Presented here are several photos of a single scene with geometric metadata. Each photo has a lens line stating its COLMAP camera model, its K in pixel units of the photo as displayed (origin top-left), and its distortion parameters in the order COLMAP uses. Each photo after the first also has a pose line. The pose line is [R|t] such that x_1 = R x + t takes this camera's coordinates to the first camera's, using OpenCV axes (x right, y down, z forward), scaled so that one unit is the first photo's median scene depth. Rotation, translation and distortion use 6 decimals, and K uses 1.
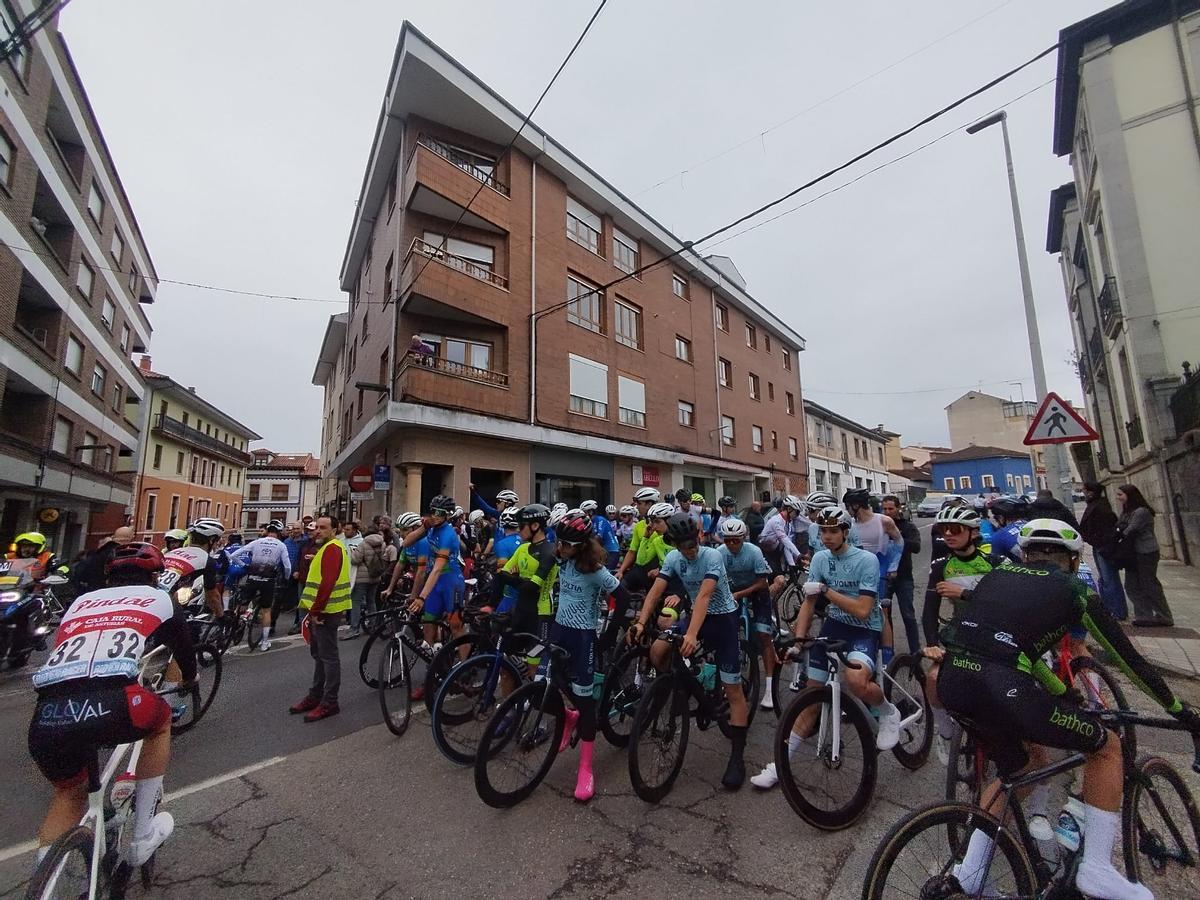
lens RADIAL K [[546.7, 0, 599.8], [0, 546.7, 429.0], [0, 0, 1]] dist [-0.001753, 0.005765]
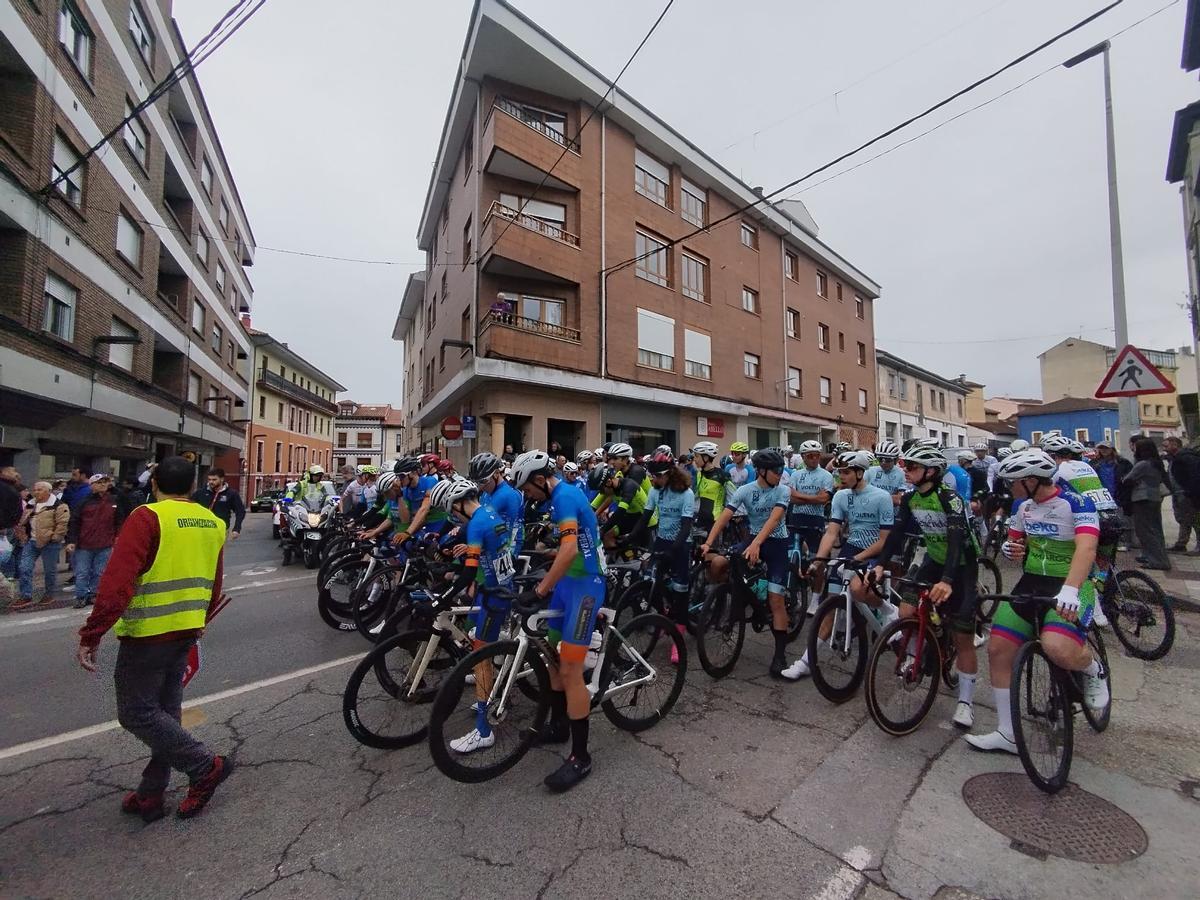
lens RADIAL K [[545.8, 0, 602.0], [0, 545.8, 429.3], [0, 0, 1]] dist [0.000313, 0.004128]
pose [[0.994047, 0.006806, -0.108738, -0.007678], [0.002965, 0.995988, 0.089443, -0.002119], [0.108910, -0.089233, 0.990038, -0.040573]]
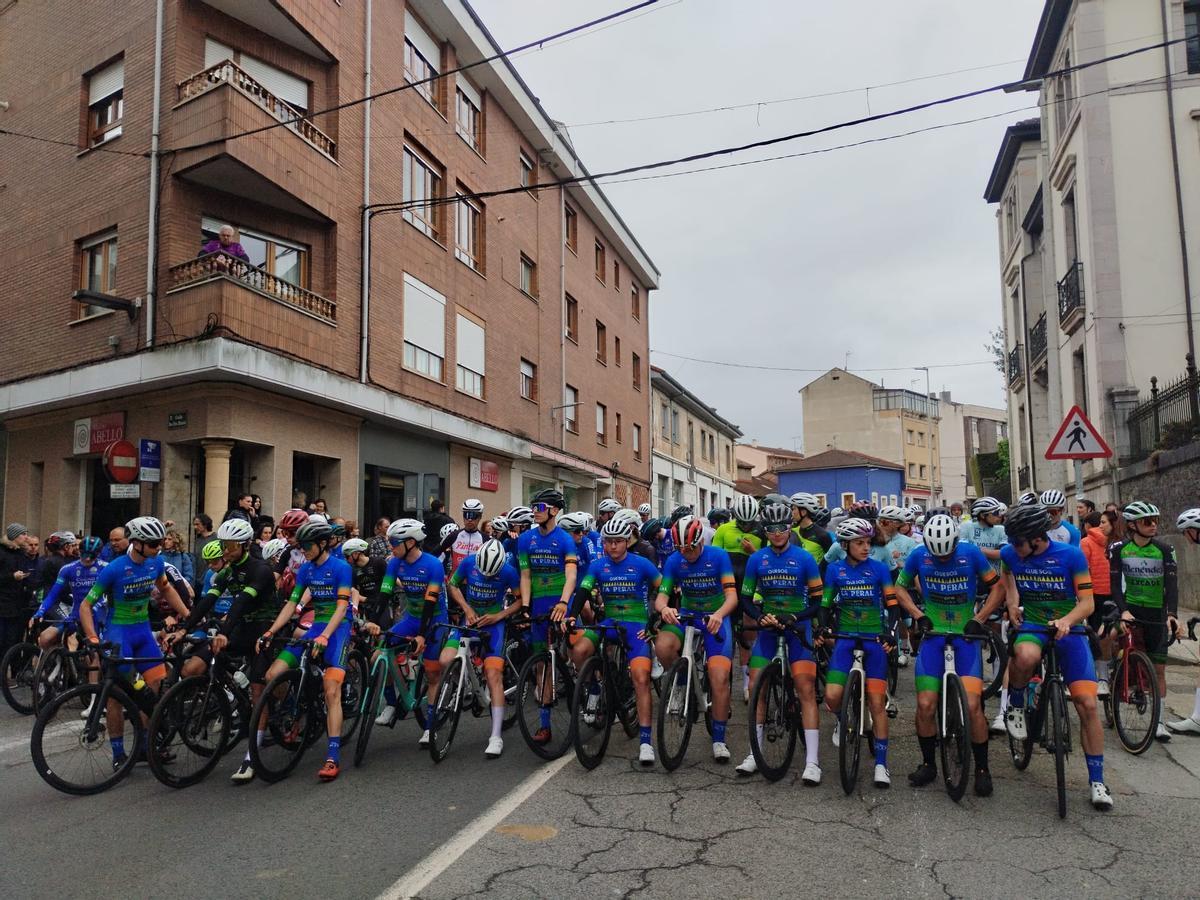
lens RADIAL K [[995.5, 0, 595.2], [0, 995.5, 452.4], [0, 0, 1]] dist [0.069964, -0.093397]
pose [[0.922541, 0.048313, 0.382862, -0.237958], [-0.071083, 0.996430, 0.045542, -0.002298], [-0.379295, -0.069230, 0.922682, -0.120900]]
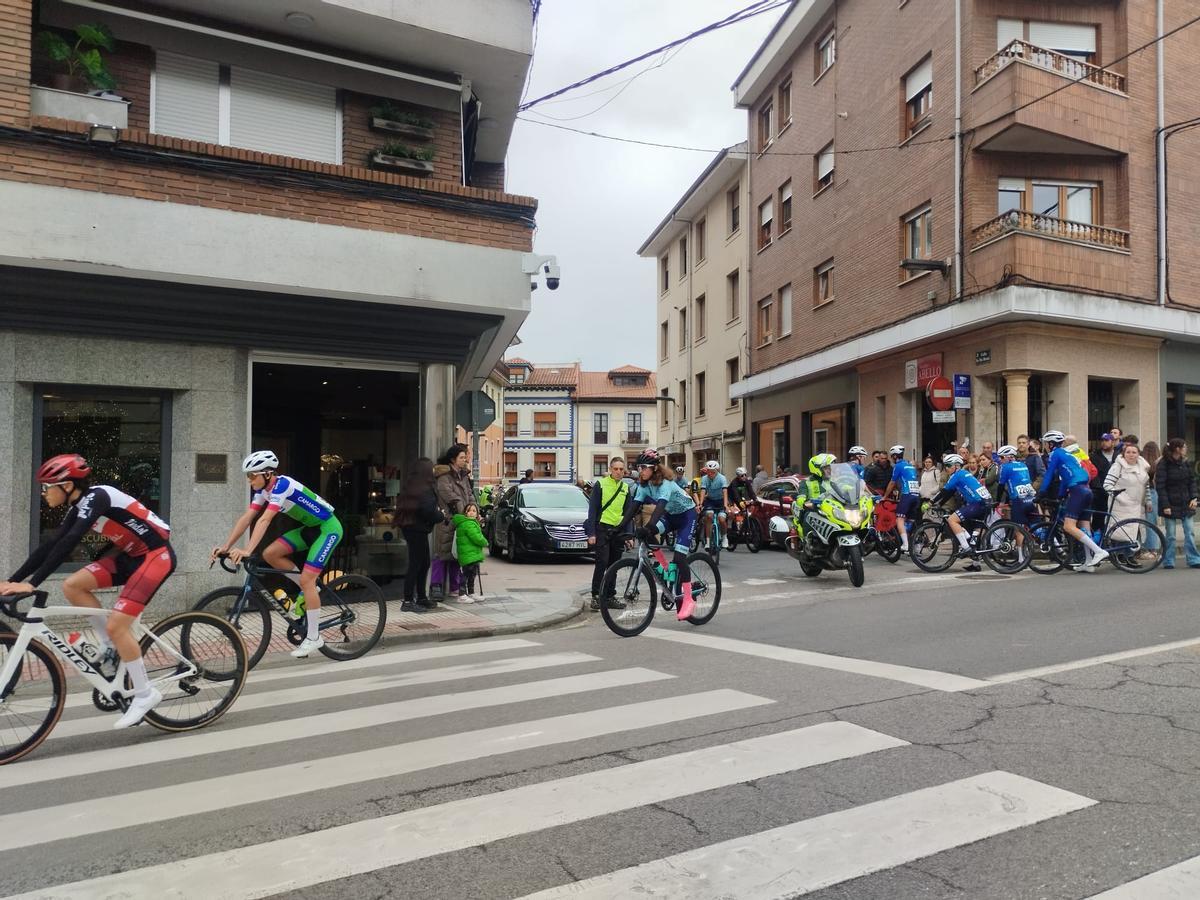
lens RADIAL K [[1004.3, 0, 598.3], [0, 1004.3, 455.0], [0, 0, 1]] dist [0.070517, -0.091972]
pose [[0.926528, 0.009694, -0.376101, -0.217789], [0.043964, 0.990030, 0.133822, -0.018674], [0.373648, -0.140525, 0.916864, -0.279741]]
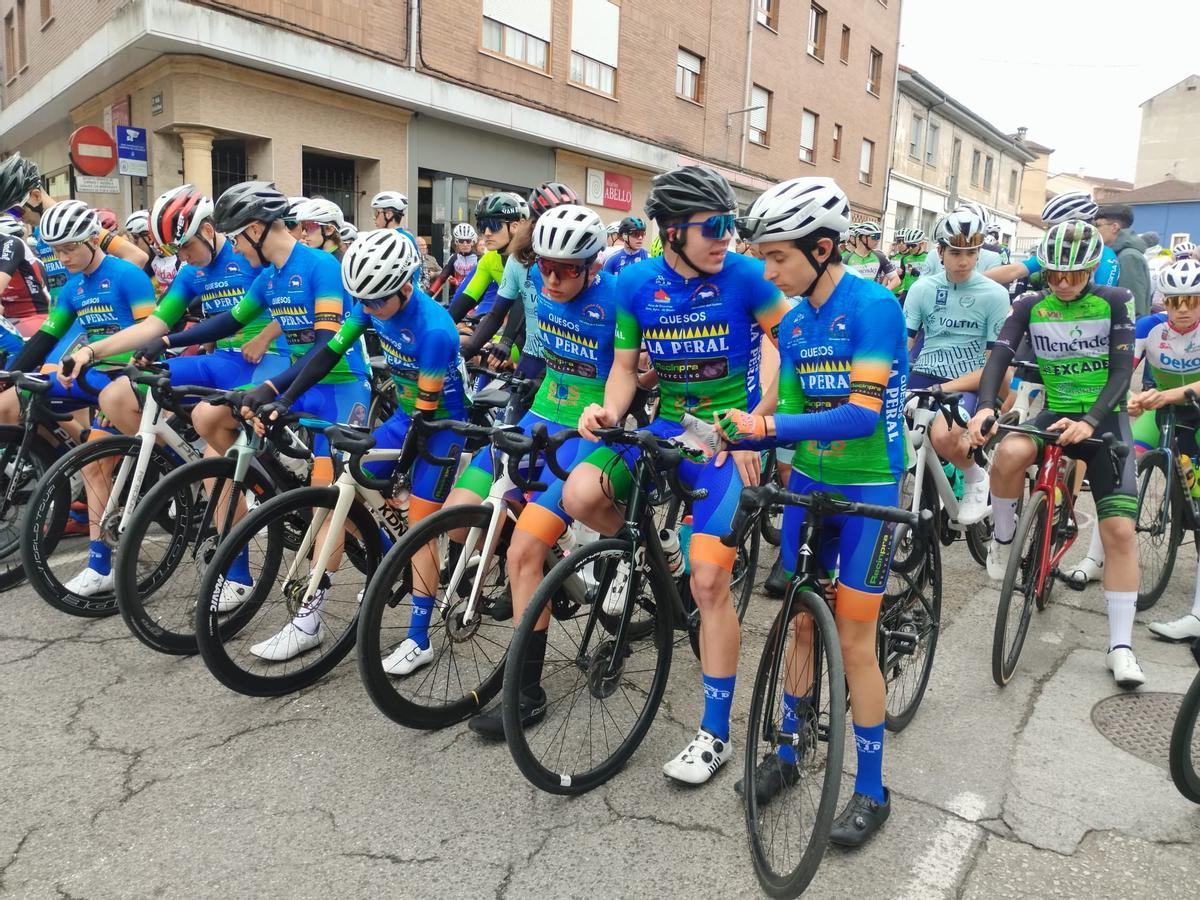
lens RADIAL K [[1000.5, 0, 598.1], [0, 1000.5, 449.8], [0, 0, 1]] dist [0.060397, -0.050930]
pose [[0.992735, 0.036139, 0.114763, -0.034162], [-0.071296, 0.945019, 0.319148, 0.010816], [-0.096920, -0.325012, 0.940730, -0.038576]]
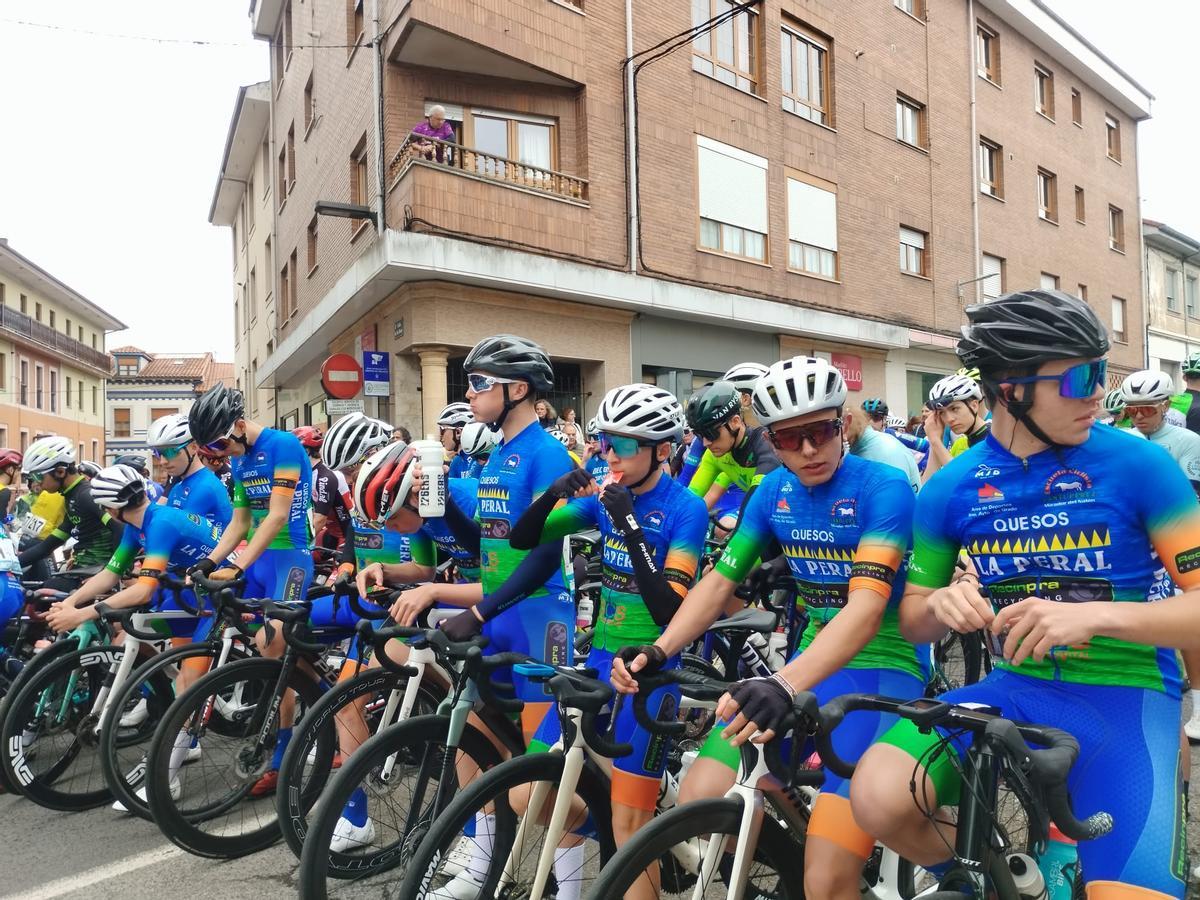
lens RADIAL K [[1003.0, 0, 604.3], [0, 1003.0, 448.1], [0, 0, 1]] dist [0.070050, -0.089419]
pose [[0.994022, -0.009847, -0.108735, -0.035485], [0.025217, 0.989703, 0.140901, 0.016143], [0.106228, -0.142800, 0.984034, 0.000019]]
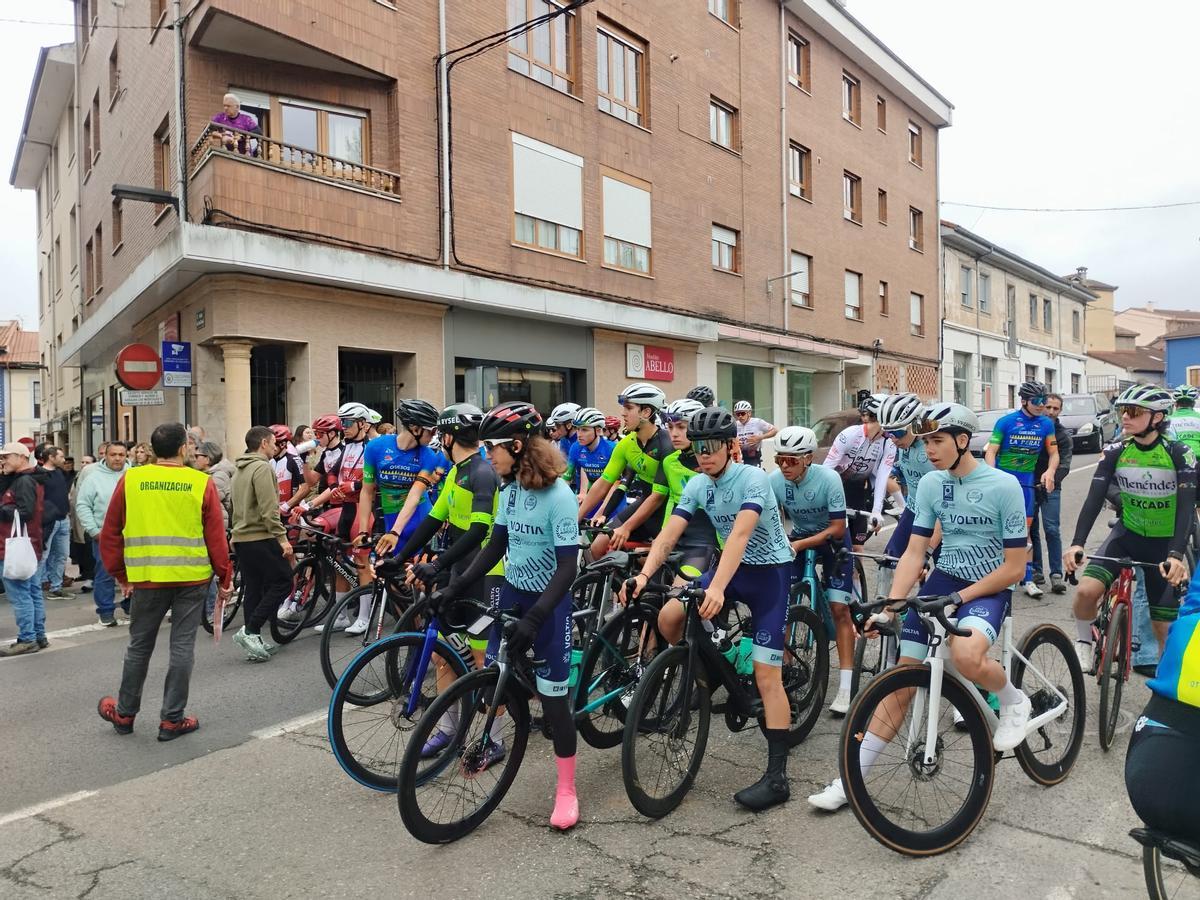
lens RADIAL K [[1003.0, 0, 604.3], [0, 1003.0, 448.1], [0, 0, 1]] dist [0.070050, -0.089419]
pose [[0.999227, -0.003422, 0.039157, -0.004286], [-0.003222, 0.985718, 0.168371, -0.000446], [-0.039174, -0.168367, 0.984946, -0.026407]]
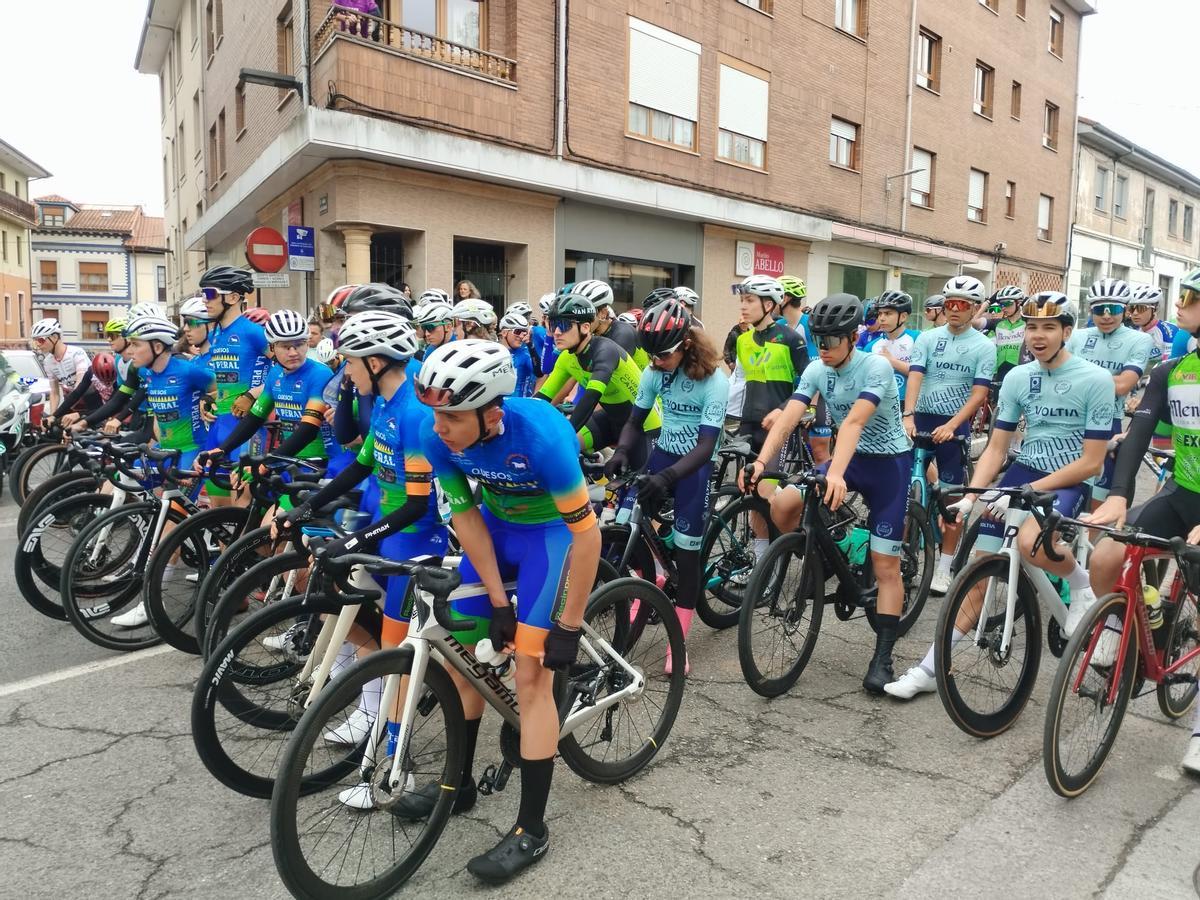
lens RADIAL K [[1002.9, 0, 601.1], [0, 1002.9, 442.5], [0, 0, 1]] dist [0.088909, -0.118109]
pose [[0.997740, 0.036090, -0.056679, -0.011365], [-0.020280, 0.965920, 0.258045, 0.003657], [0.064061, -0.256313, 0.964469, -0.034593]]
